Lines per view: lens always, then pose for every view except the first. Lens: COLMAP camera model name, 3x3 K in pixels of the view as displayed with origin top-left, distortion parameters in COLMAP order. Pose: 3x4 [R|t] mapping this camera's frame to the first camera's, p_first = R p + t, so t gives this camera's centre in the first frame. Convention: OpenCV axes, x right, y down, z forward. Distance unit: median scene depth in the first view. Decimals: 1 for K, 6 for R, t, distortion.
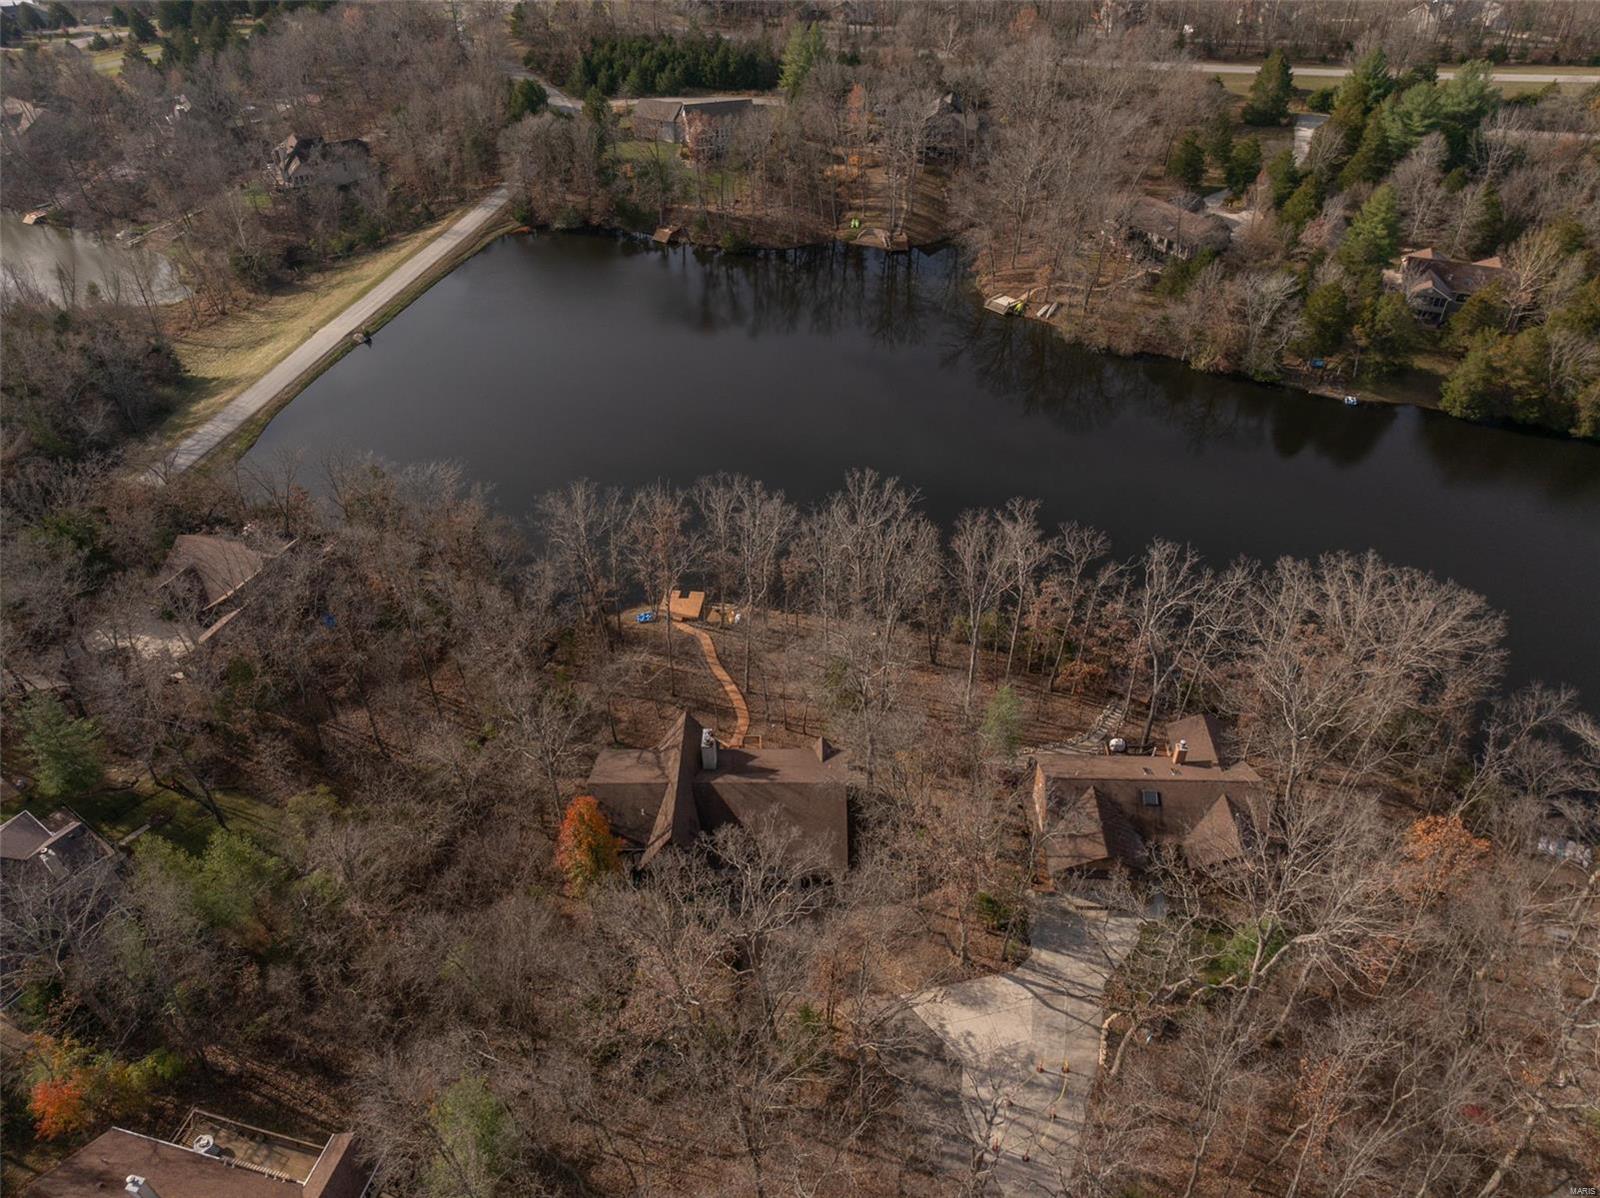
lens RADIAL K [[1129.5, 0, 797.1], [0, 1129.5, 599.4], [0, 0, 1]] dist [-0.016475, -0.013420]
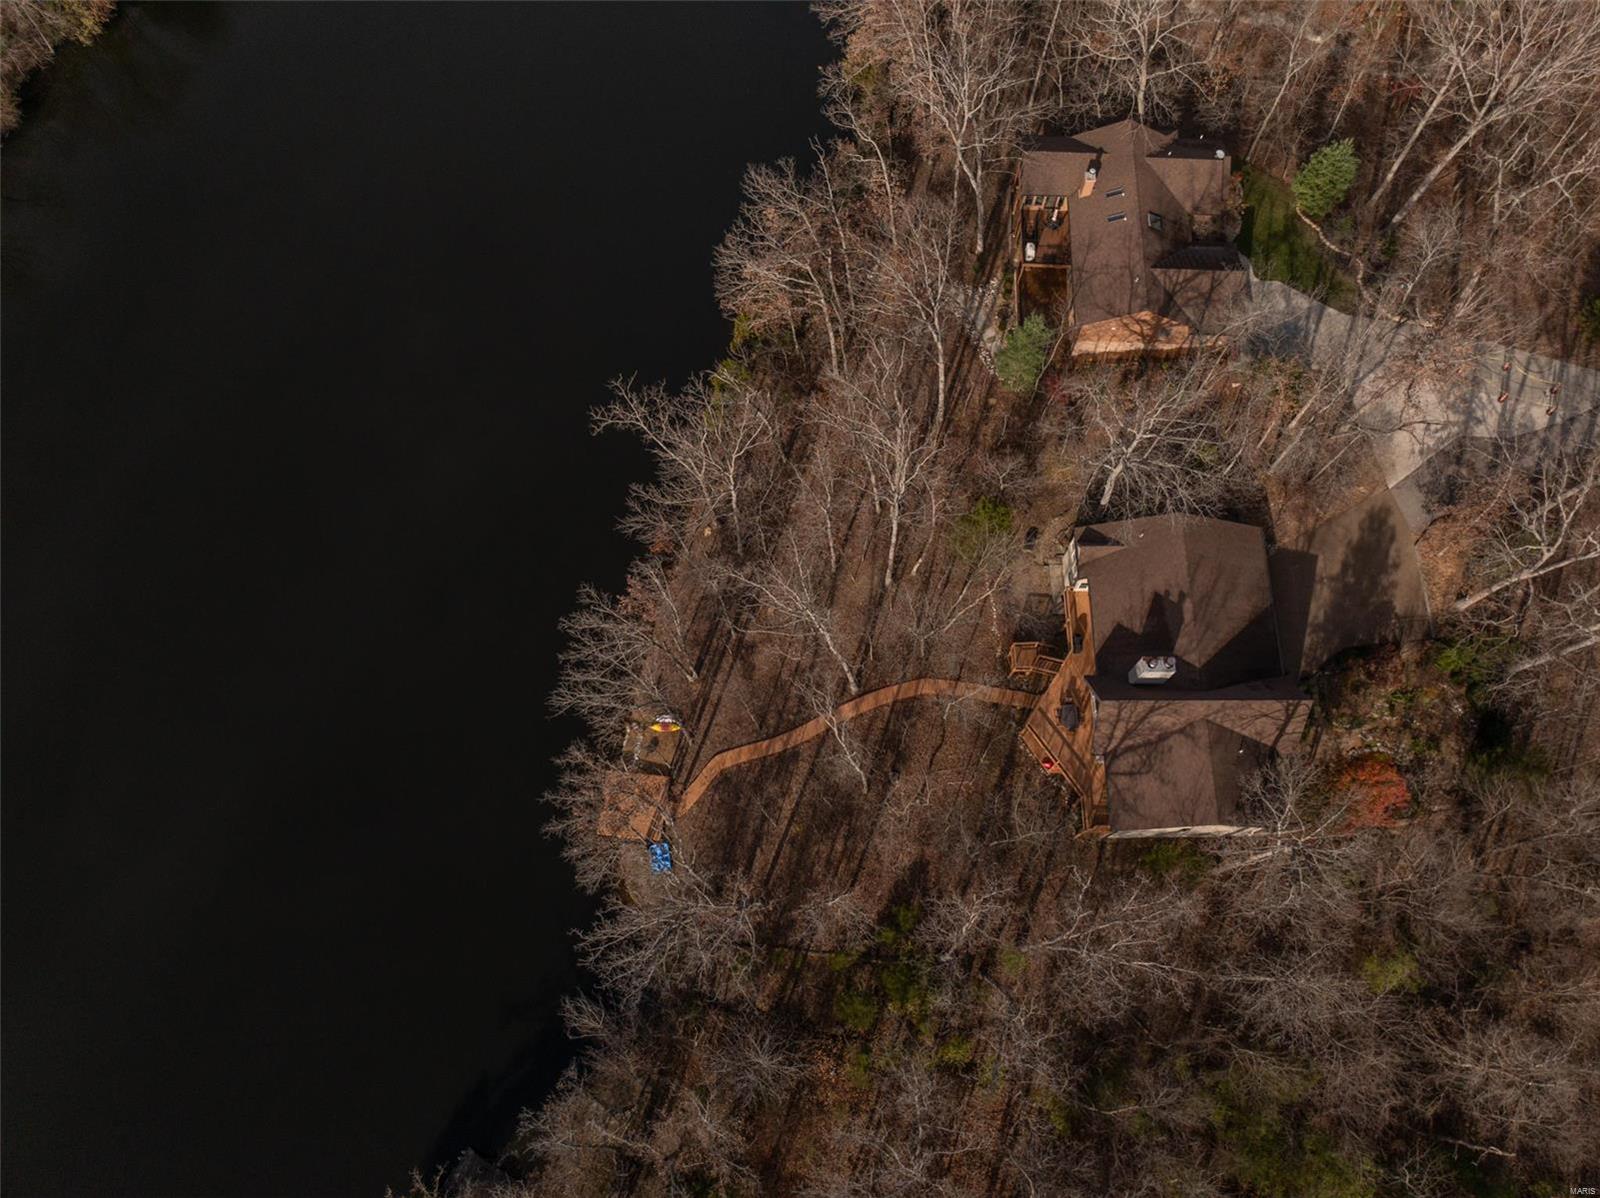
lens RADIAL K [[1129.5, 0, 798.5], [0, 1129.5, 595.0], [0, 0, 1]] dist [-0.016475, -0.013420]
pose [[-0.012536, -0.936492, 0.350466, -0.304007], [0.631257, 0.264407, 0.729111, -0.611583], [-0.775472, 0.230374, 0.587853, 0.738502]]
